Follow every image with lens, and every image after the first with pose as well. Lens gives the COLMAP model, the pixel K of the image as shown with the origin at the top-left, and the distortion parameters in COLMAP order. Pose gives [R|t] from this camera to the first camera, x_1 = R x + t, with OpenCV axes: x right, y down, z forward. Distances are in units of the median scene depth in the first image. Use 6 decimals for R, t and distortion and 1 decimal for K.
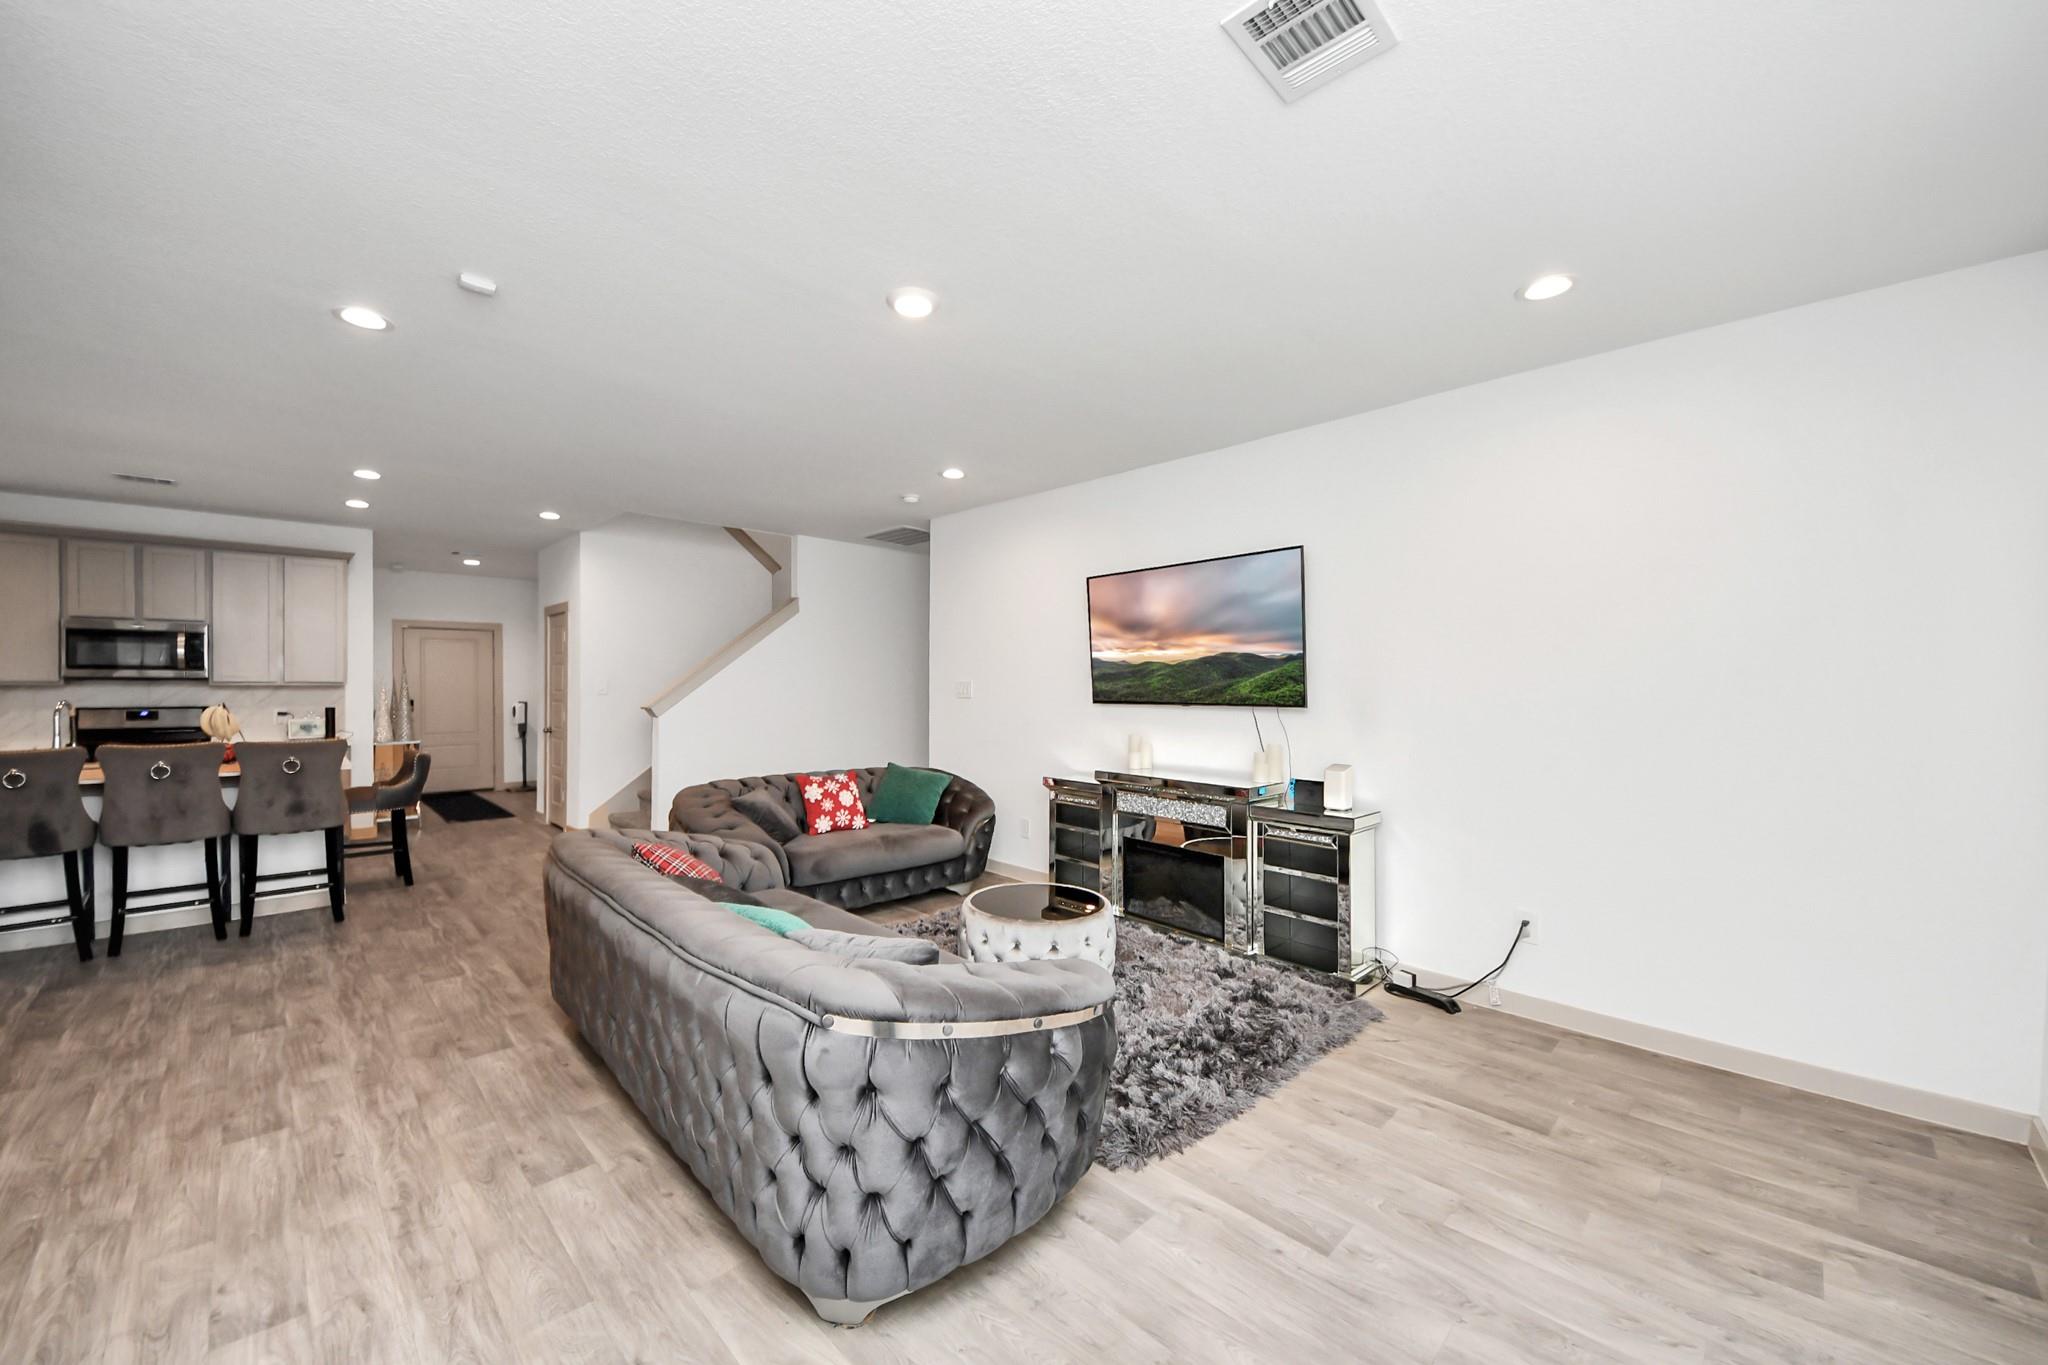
lens RADIAL K [[734.6, 0, 1019.0], [0, 734.6, 686.6], [0, 0, 1]] dist [-0.006285, -0.002401]
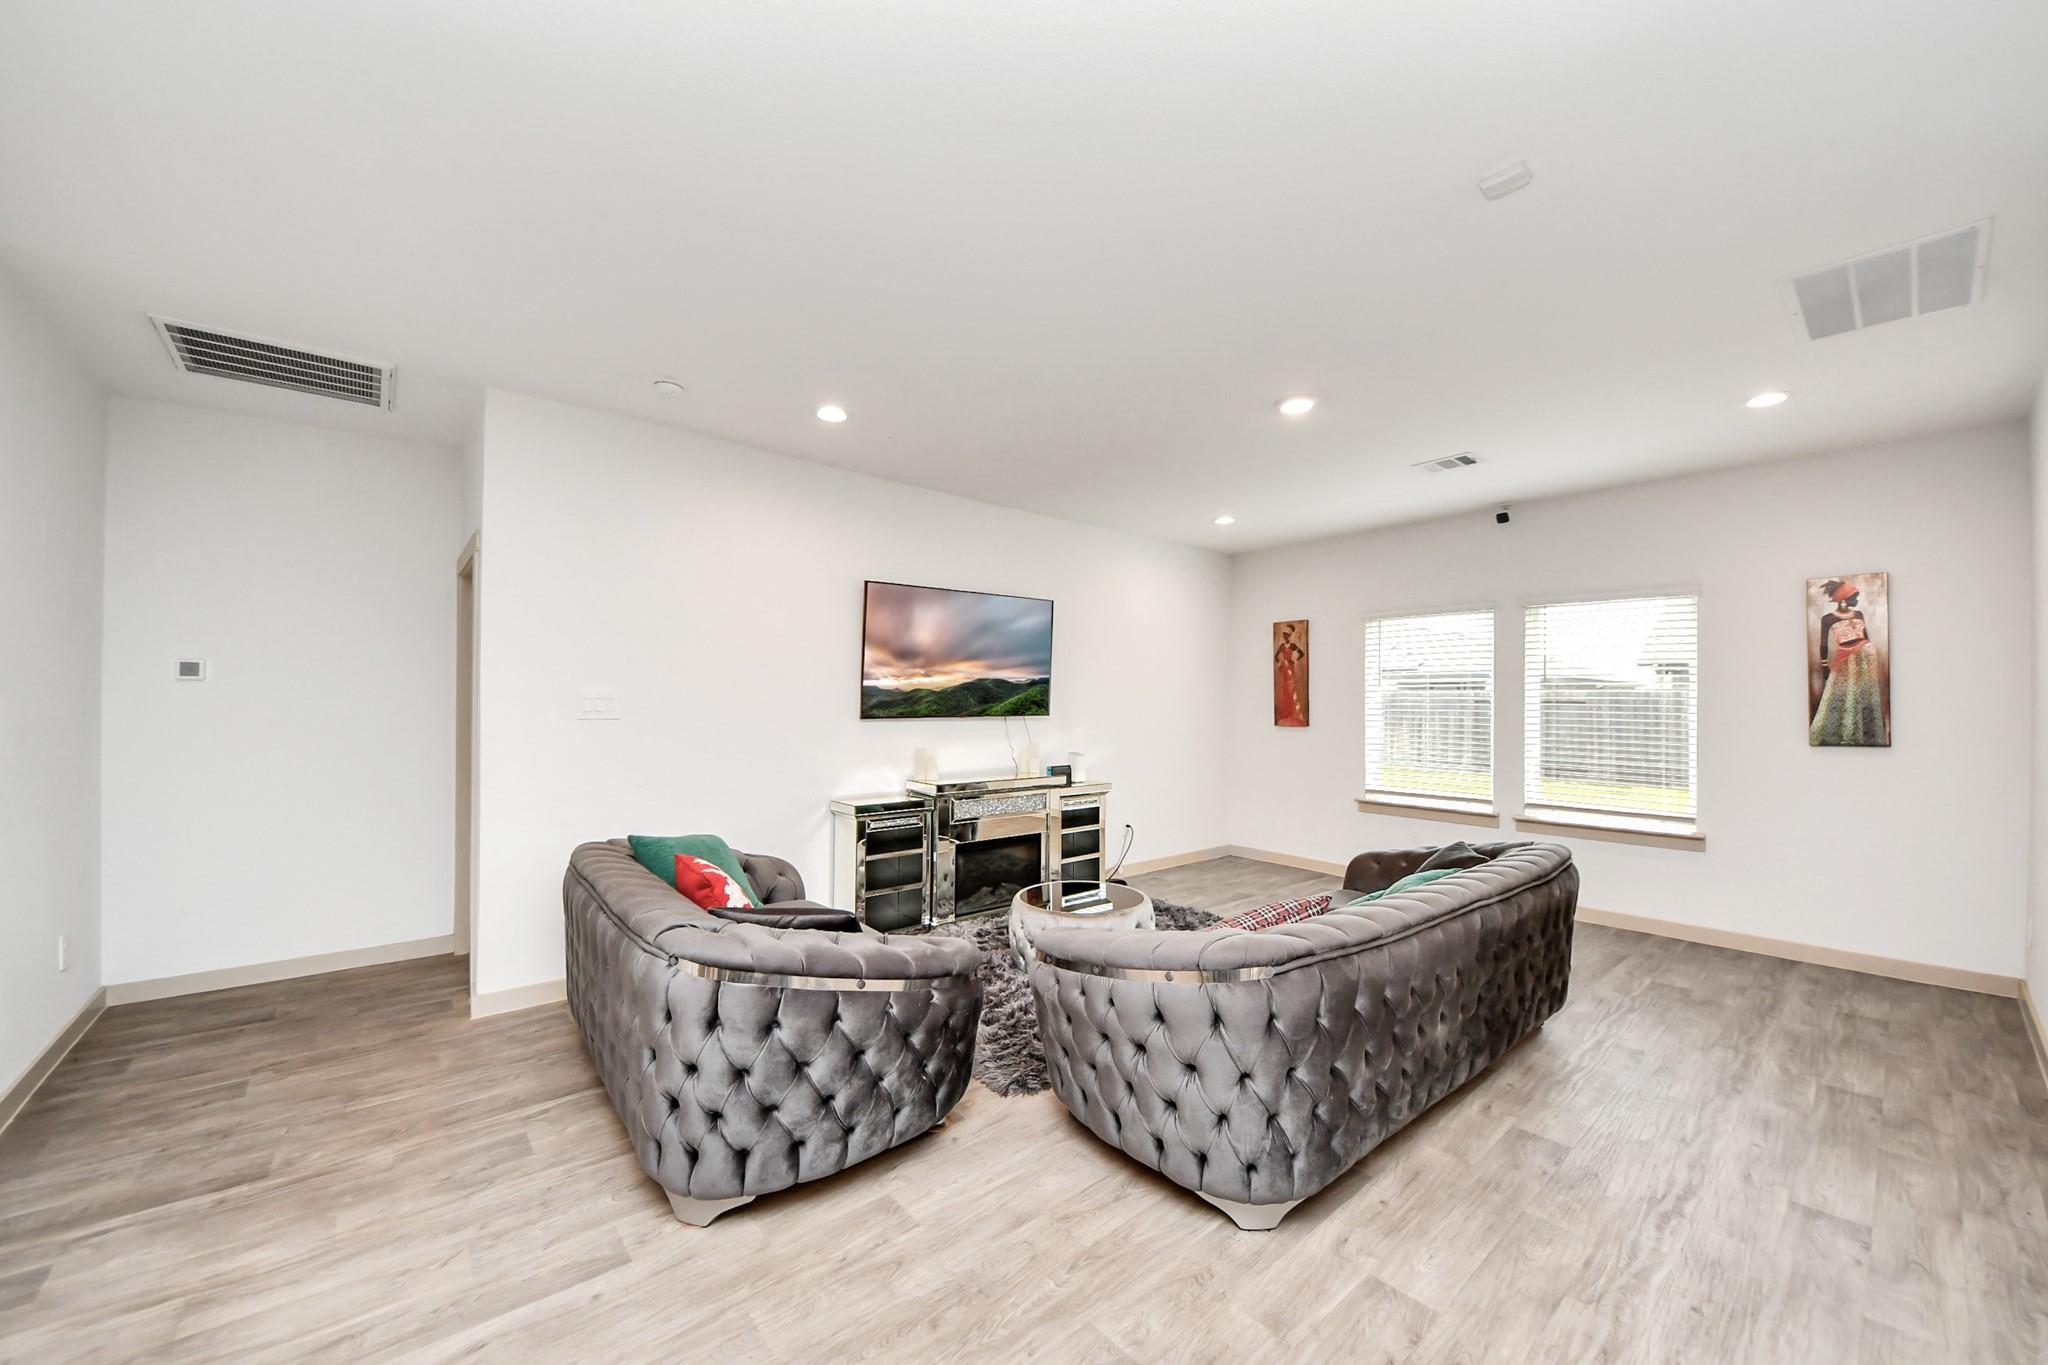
lens RADIAL K [[734.6, 0, 995.9], [0, 734.6, 684.2], [0, 0, 1]] dist [-0.006285, -0.002401]
pose [[0.138764, 0.012992, 0.990240, -0.917583], [0.005223, 0.999890, -0.013851, -0.008505], [-0.990312, 0.007094, 0.138681, 0.824925]]
